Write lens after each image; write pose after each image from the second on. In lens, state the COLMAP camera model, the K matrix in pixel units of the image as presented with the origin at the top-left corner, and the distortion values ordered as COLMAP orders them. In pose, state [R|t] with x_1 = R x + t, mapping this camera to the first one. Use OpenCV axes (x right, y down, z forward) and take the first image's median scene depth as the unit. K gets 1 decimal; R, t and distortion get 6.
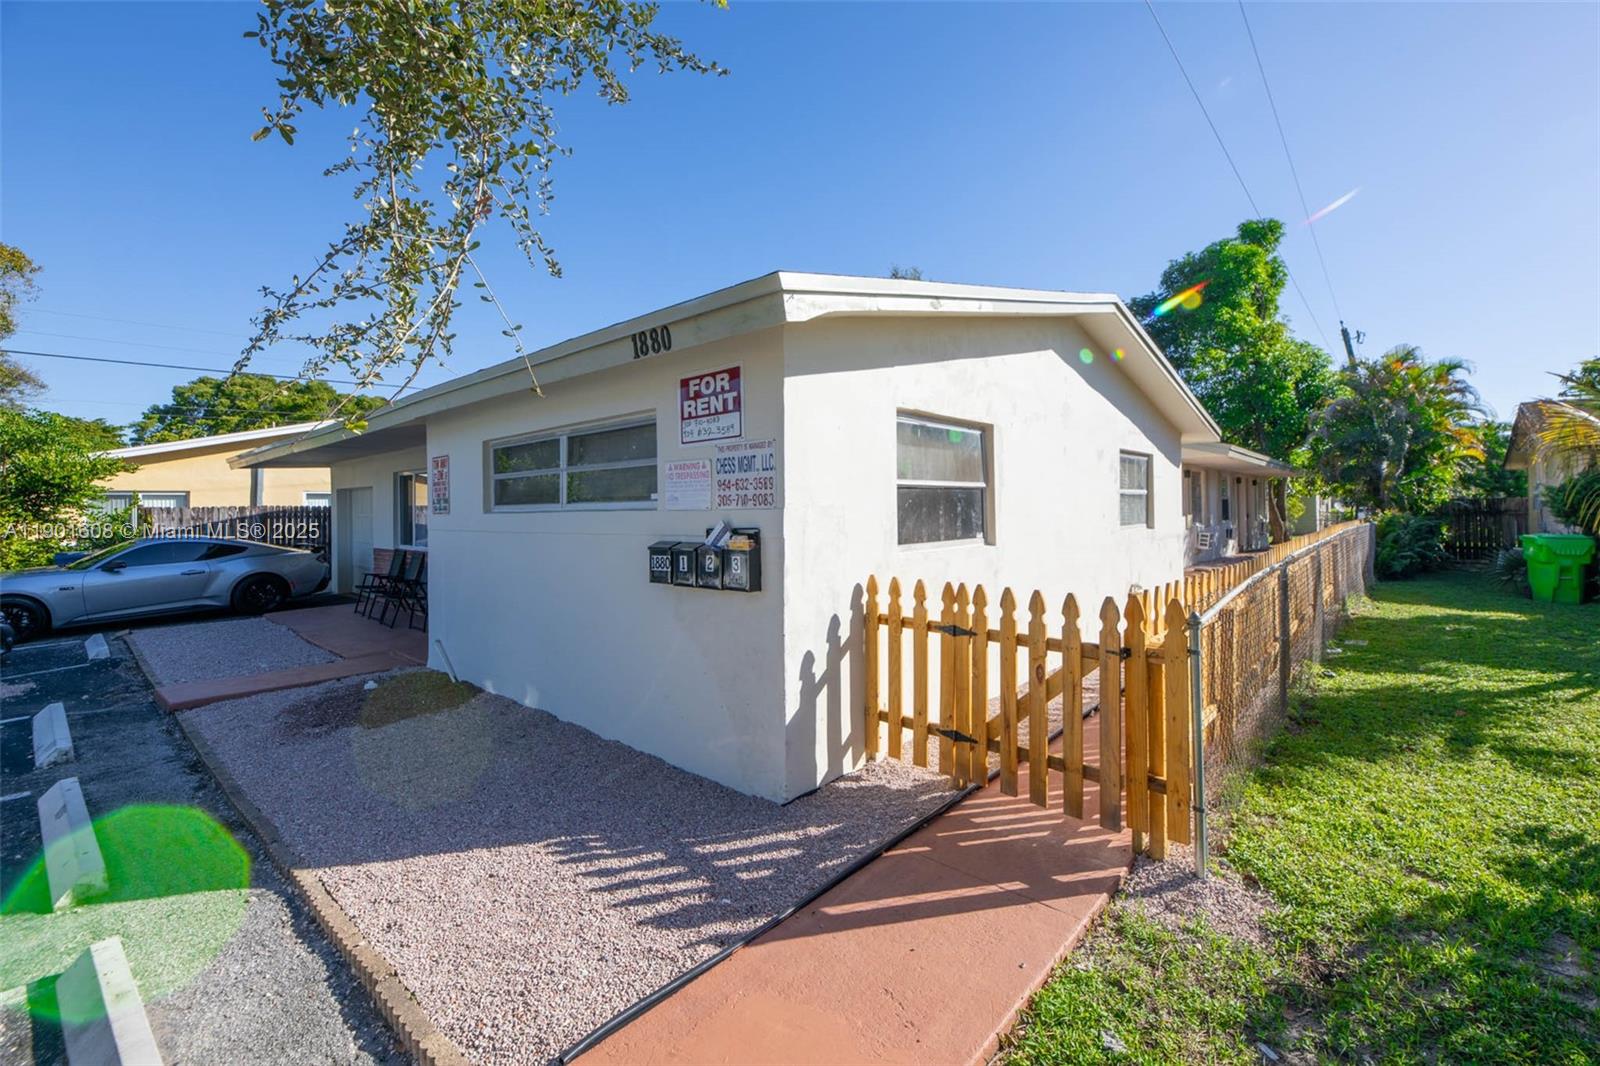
lens RADIAL K [[657.1, 0, 815.4], [0, 657.1, 516.2], [0, 0, 1]] dist [-0.002917, -0.000512]
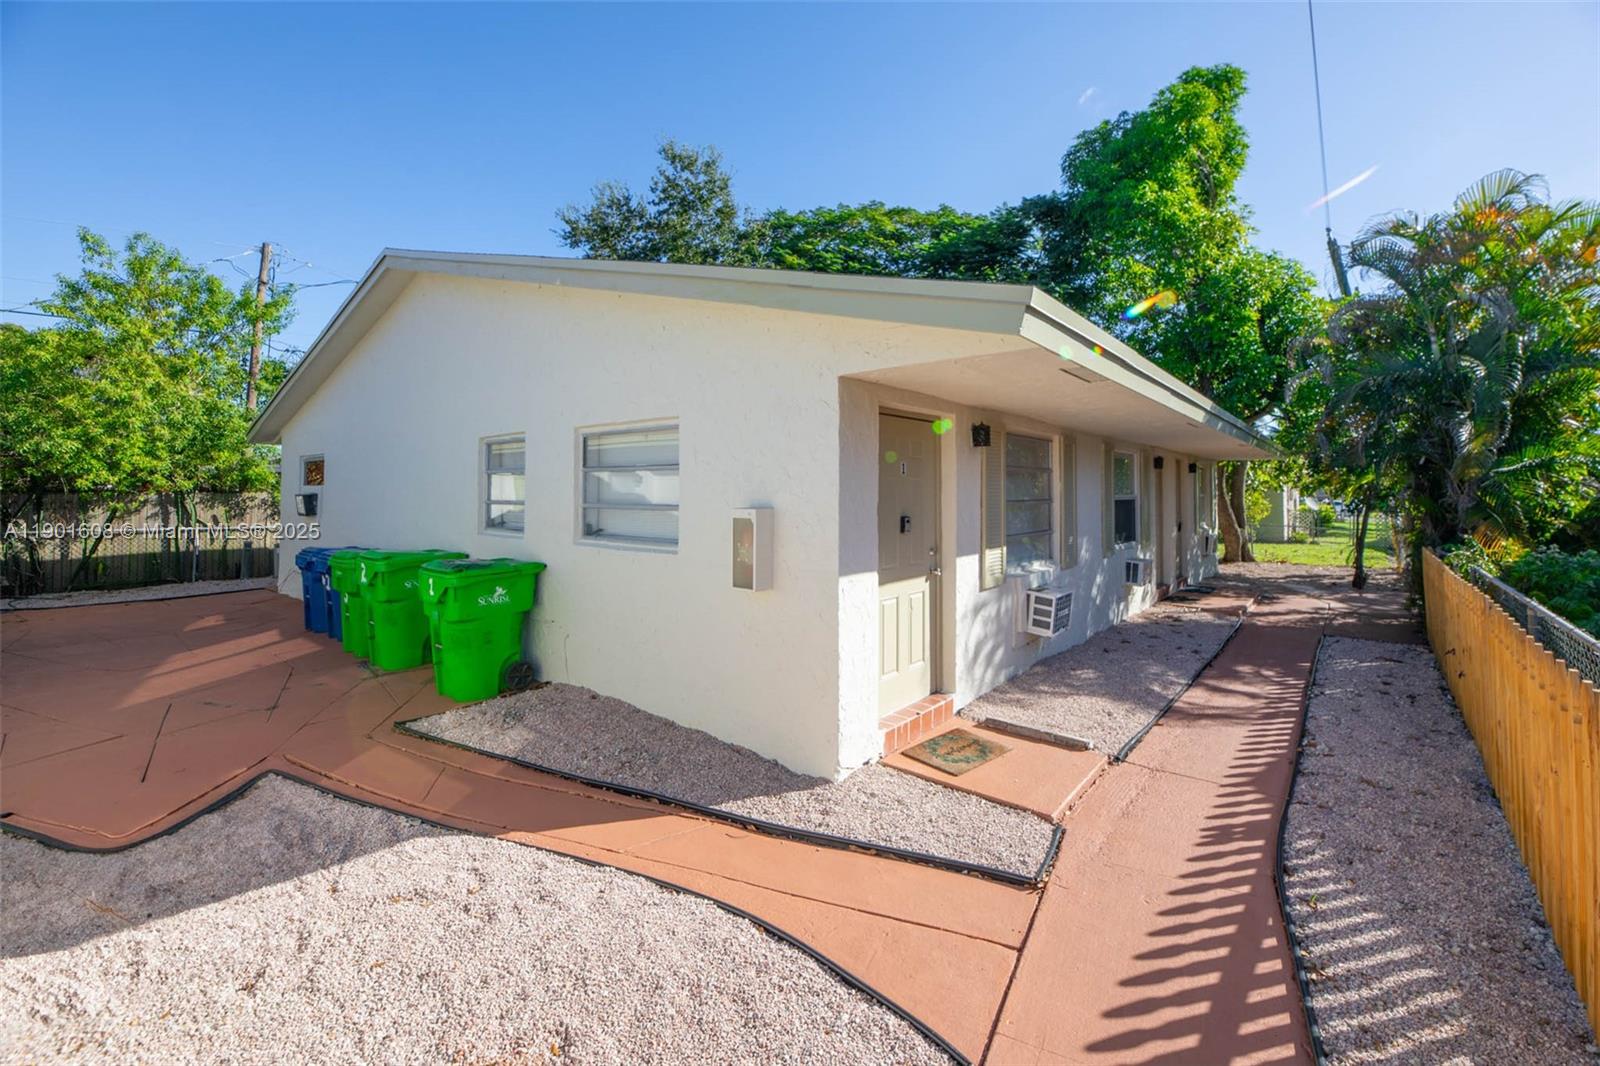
lens RADIAL K [[647.4, 0, 800.6], [0, 647.4, 495.3], [0, 0, 1]] dist [-0.000640, -0.000126]
pose [[0.999633, 0.009551, 0.025362, 0.295641], [-0.009344, 0.999922, -0.008268, -0.018306], [-0.025439, 0.008028, 0.999644, 0.419528]]
